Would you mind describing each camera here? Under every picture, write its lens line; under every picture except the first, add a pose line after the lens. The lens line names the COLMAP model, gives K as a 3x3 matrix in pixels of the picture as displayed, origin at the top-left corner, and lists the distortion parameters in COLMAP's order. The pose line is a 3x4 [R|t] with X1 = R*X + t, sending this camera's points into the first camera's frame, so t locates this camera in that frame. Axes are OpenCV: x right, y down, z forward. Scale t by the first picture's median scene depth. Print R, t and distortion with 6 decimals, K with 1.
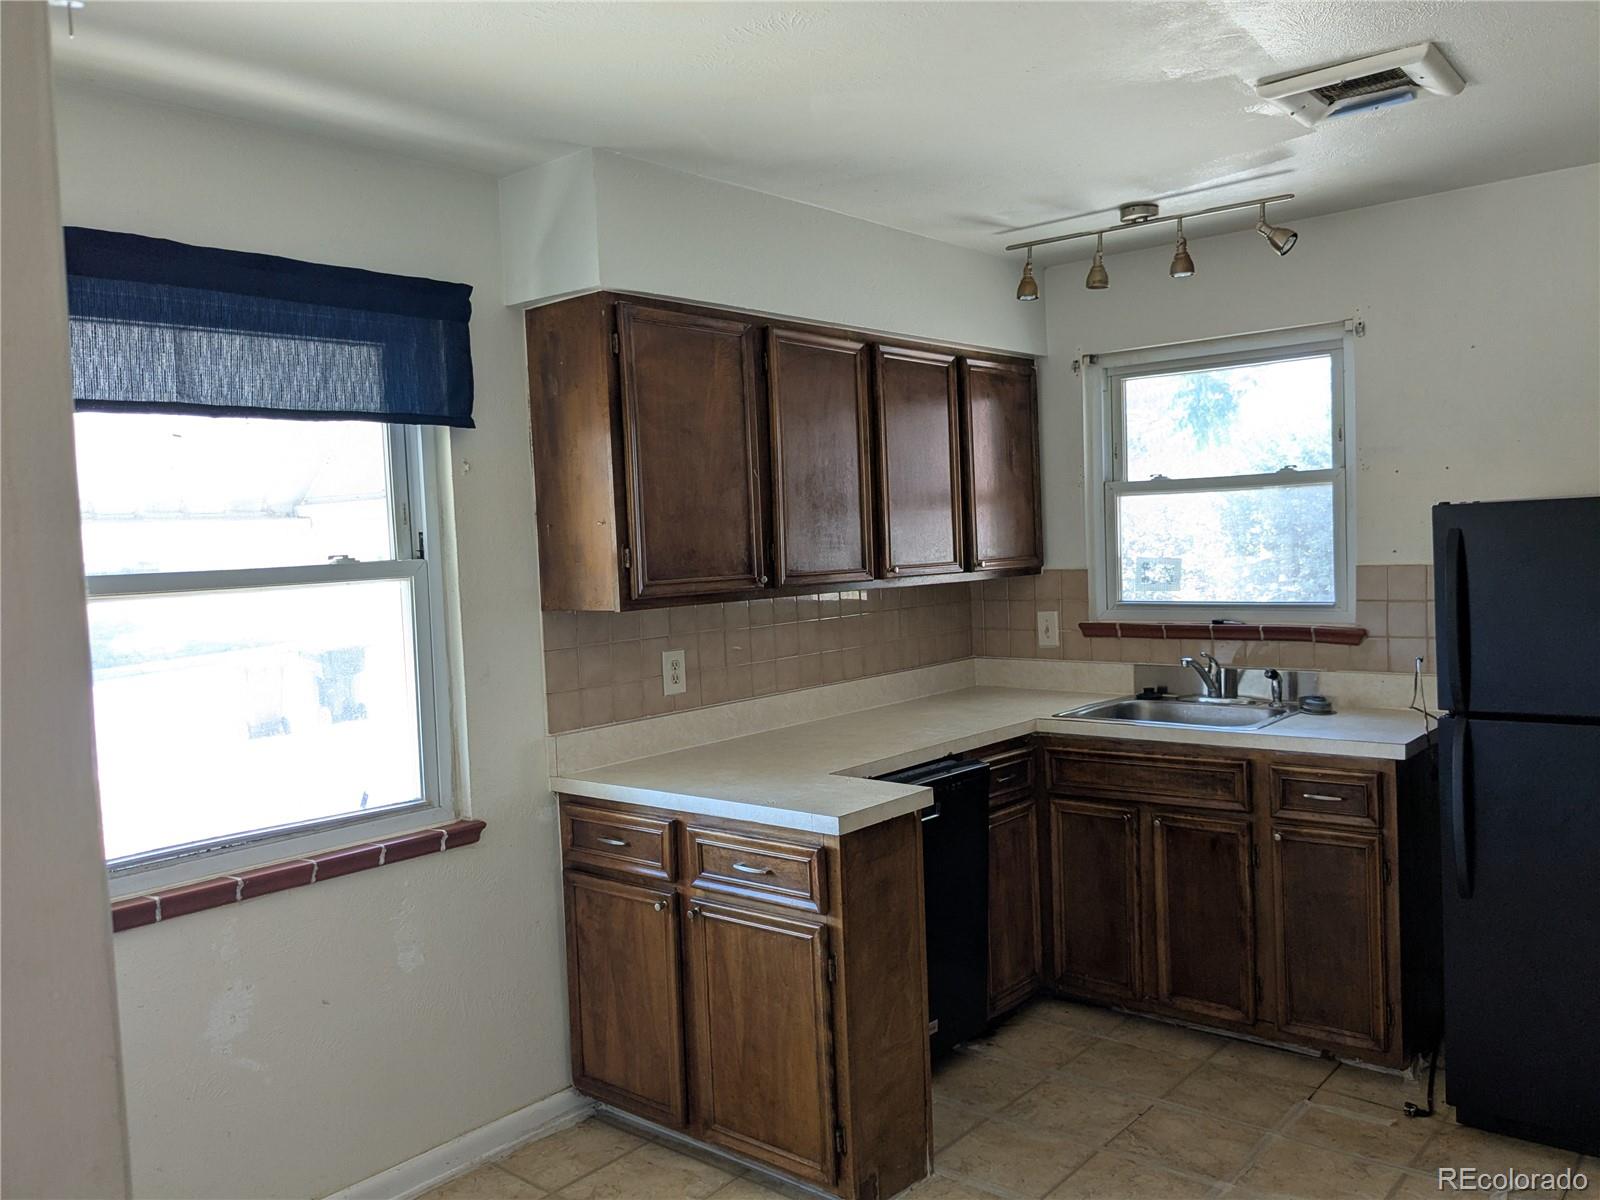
lens RADIAL K [[1257.8, 0, 822.4], [0, 1257.8, 603.0], [0, 0, 1]] dist [0.057966, -0.103314]
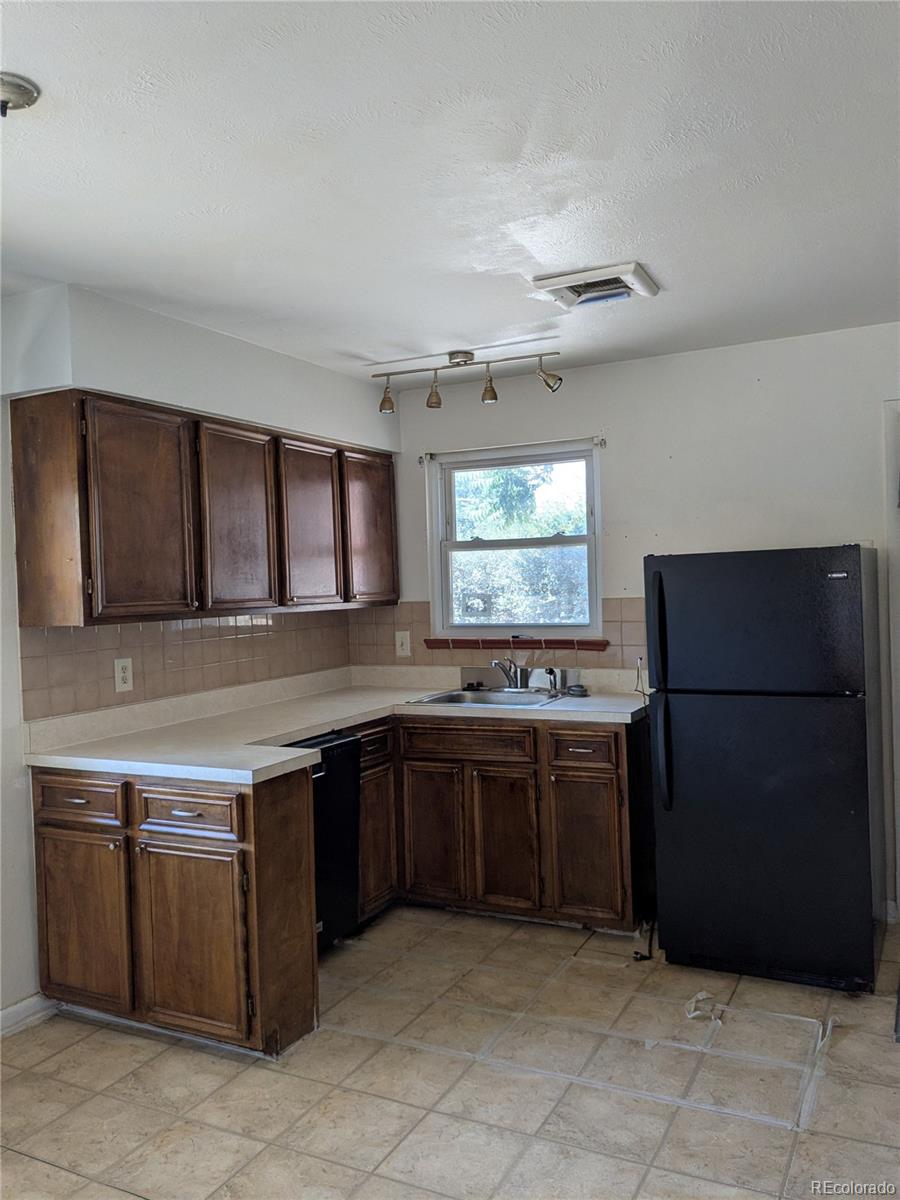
lens RADIAL K [[943.9, 0, 459.1], [0, 943.9, 598.0], [0, 0, 1]] dist [0.054391, -0.091128]
pose [[0.972772, 0.005404, 0.231701, -0.006722], [0.004545, 0.999091, -0.042381, 0.019655], [-0.231720, 0.042280, 0.971863, -0.065254]]
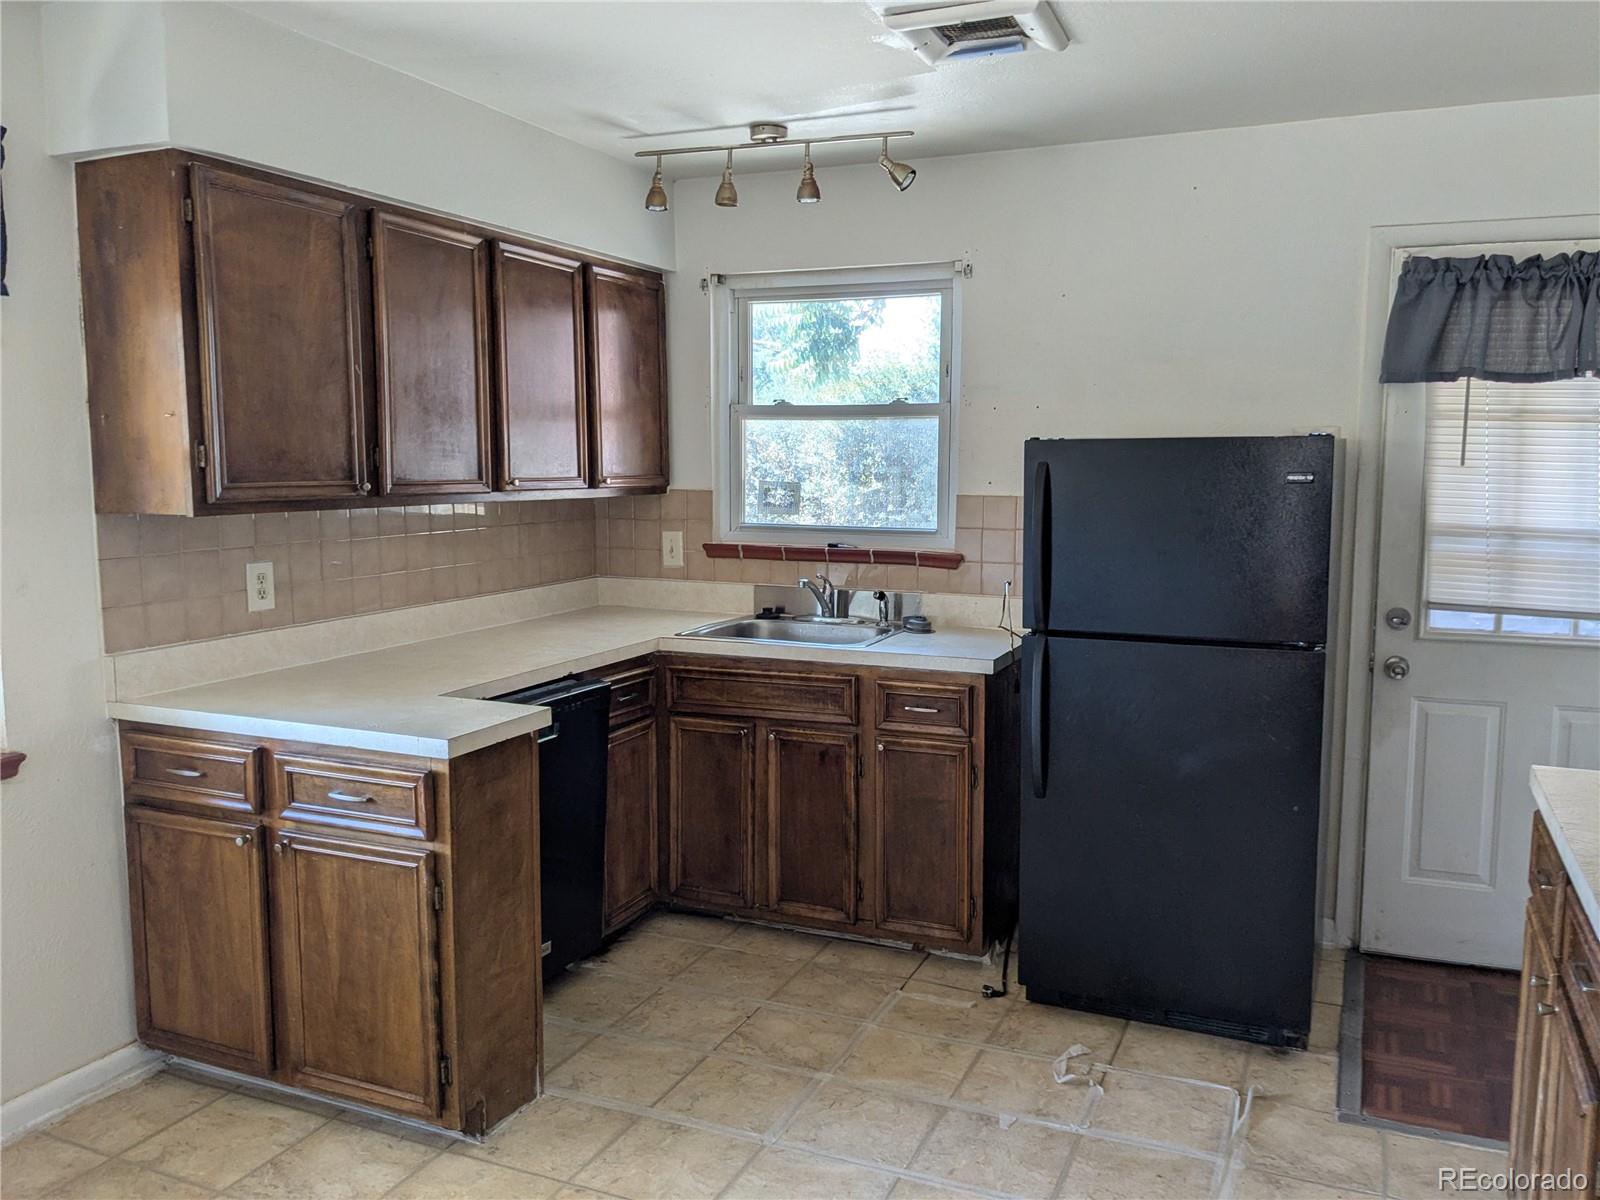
lens RADIAL K [[1258.5, 0, 819.8], [0, 1258.5, 598.7], [0, 0, 1]] dist [0.054391, -0.091128]
pose [[0.956830, 0.010134, 0.290472, 0.002482], [-0.026743, 0.998222, 0.053266, 0.005011], [-0.289416, -0.058735, 0.955400, 0.013013]]
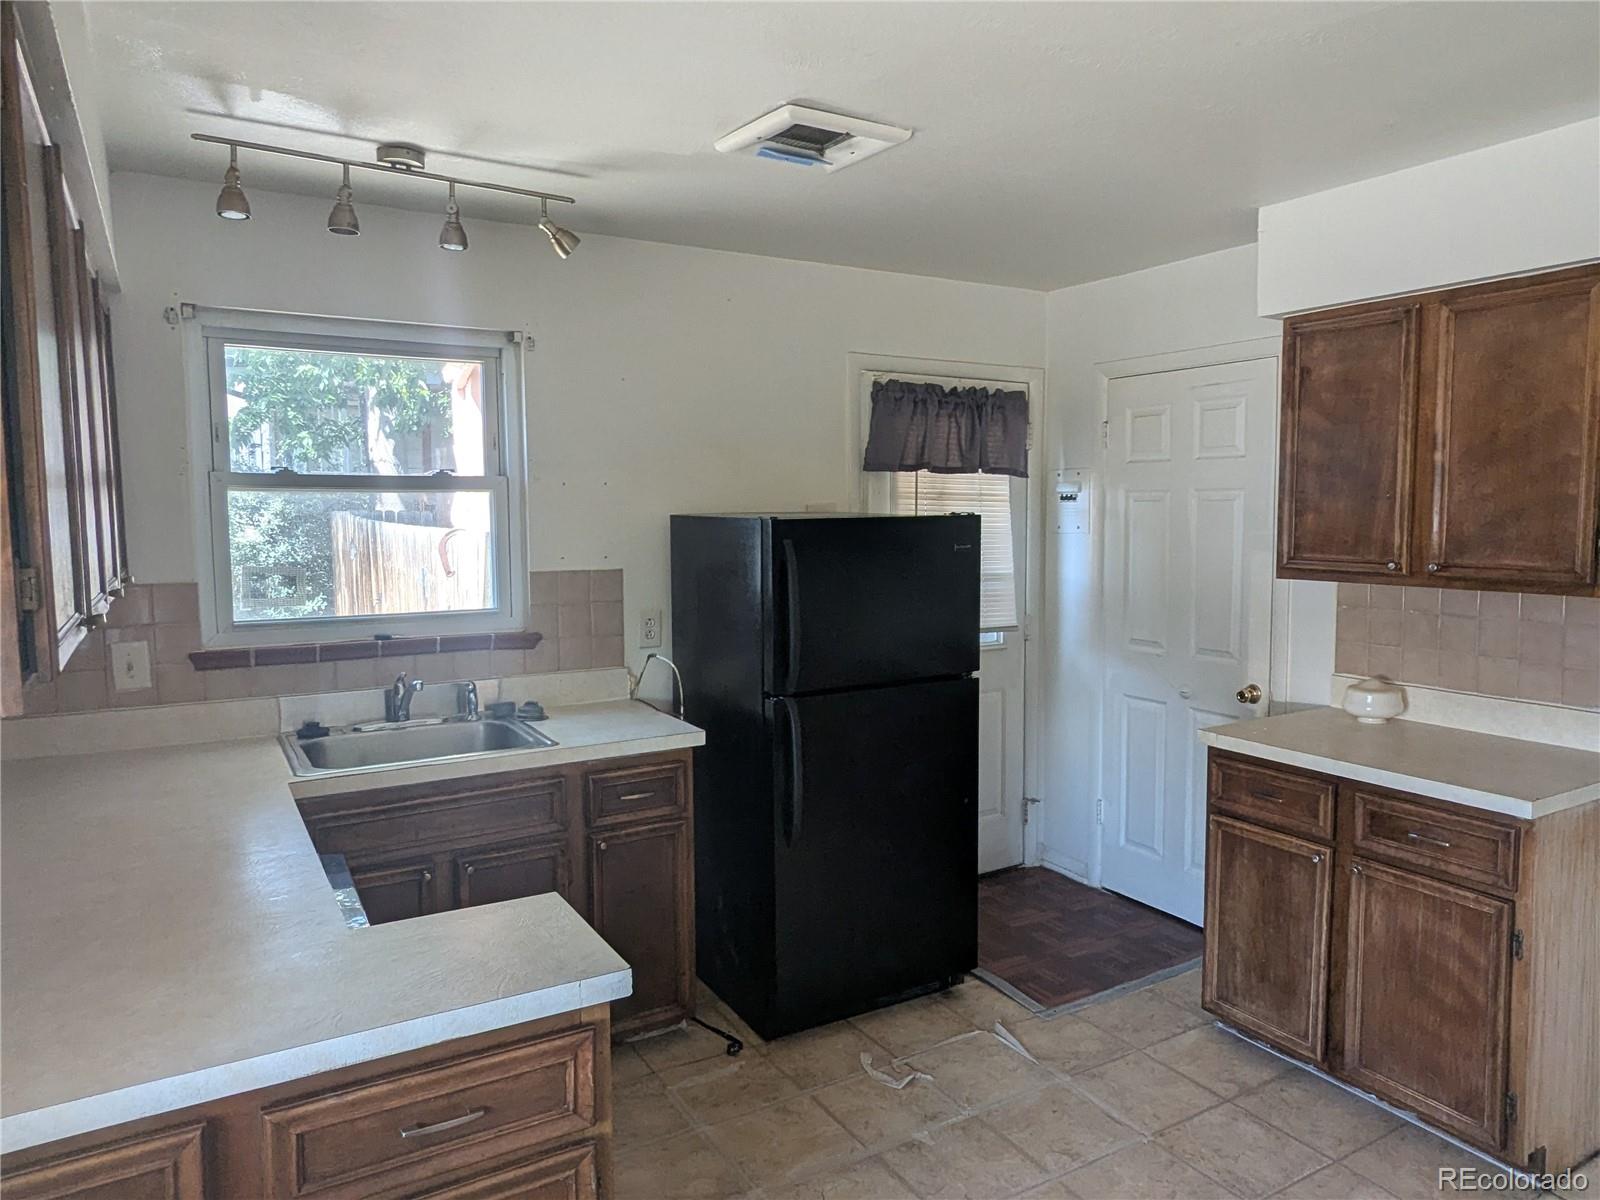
lens RADIAL K [[1070.0, 0, 834.0], [0, 1070.0, 595.7], [0, 0, 1]] dist [-0.006125, -0.001120]
pose [[0.316522, -0.040664, 0.947713, -0.378651], [0.040243, 0.998757, 0.029413, -0.029882], [-0.947731, 0.028829, 0.317765, 0.563352]]
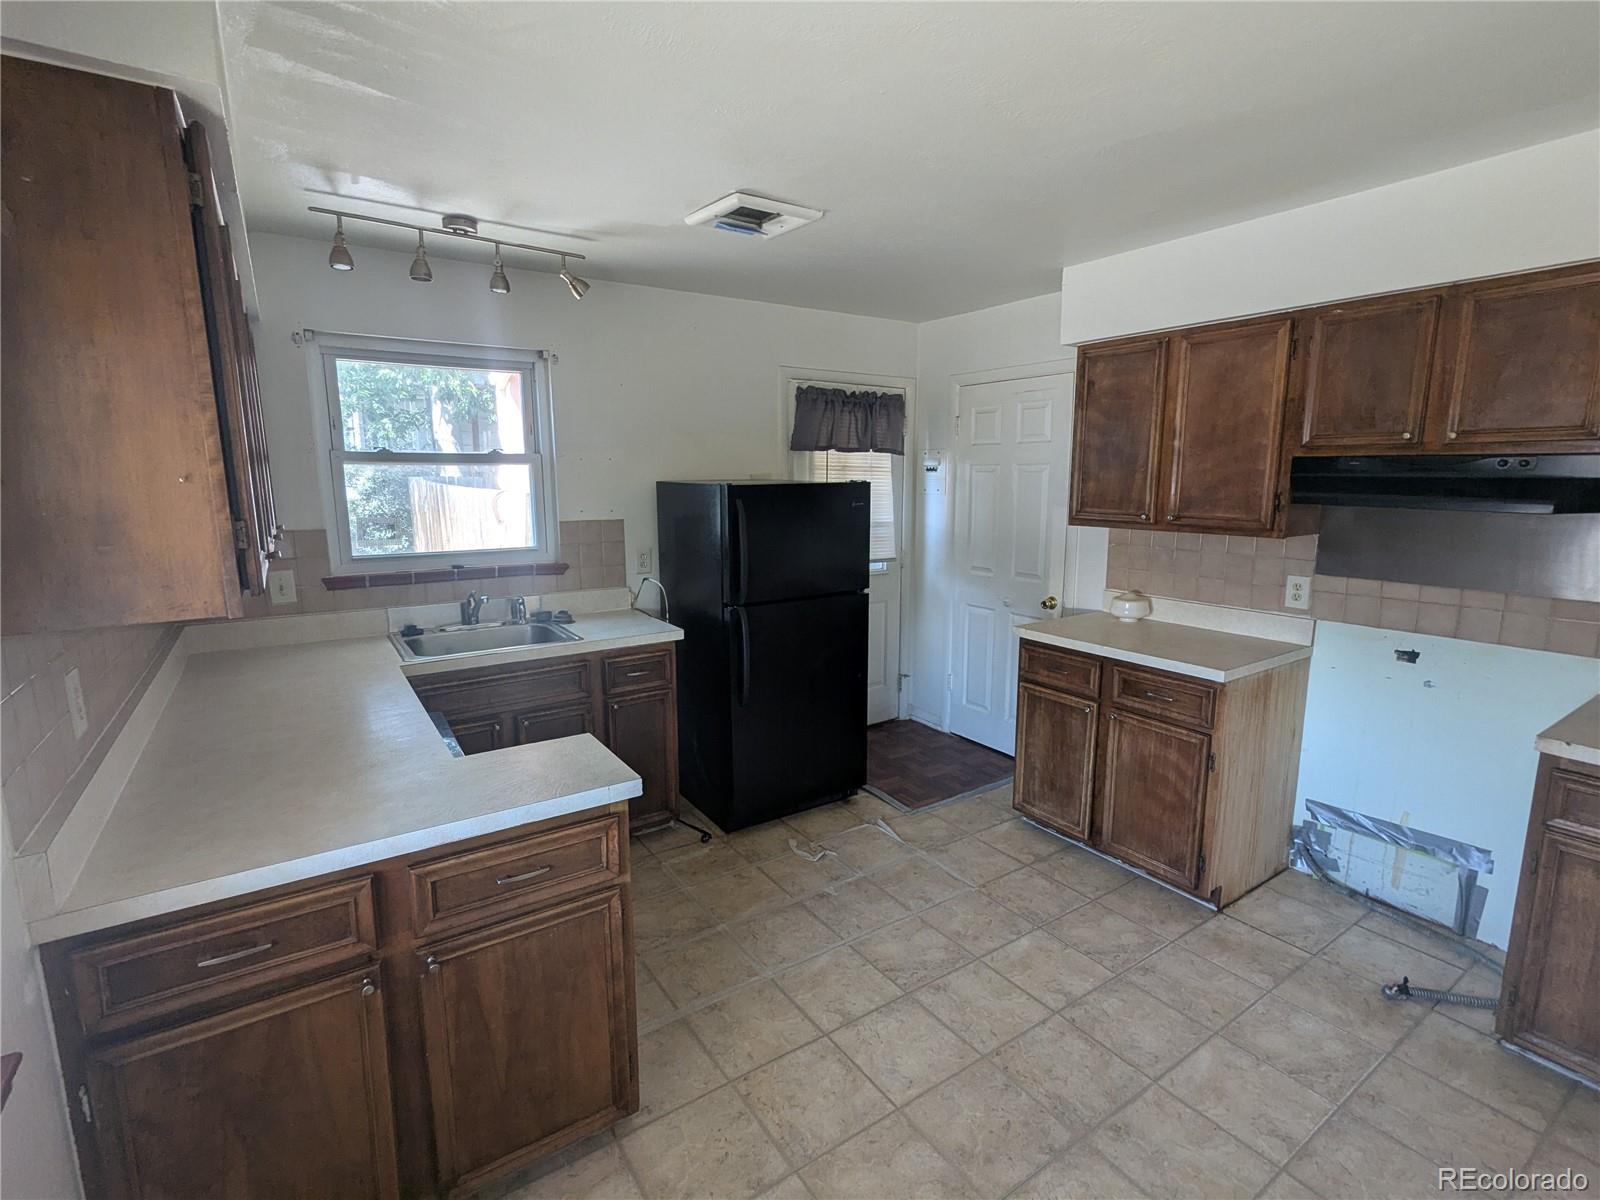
lens RADIAL K [[757.6, 0, 800.0], [0, 757.6, 600.0], [0, 0, 1]] dist [0.000643, 0.000012]
pose [[0.279089, -0.120704, 0.952649, -0.416293], [0.040830, 0.992663, 0.113812, -0.031929], [-0.959397, 0.007133, 0.281969, 0.550913]]
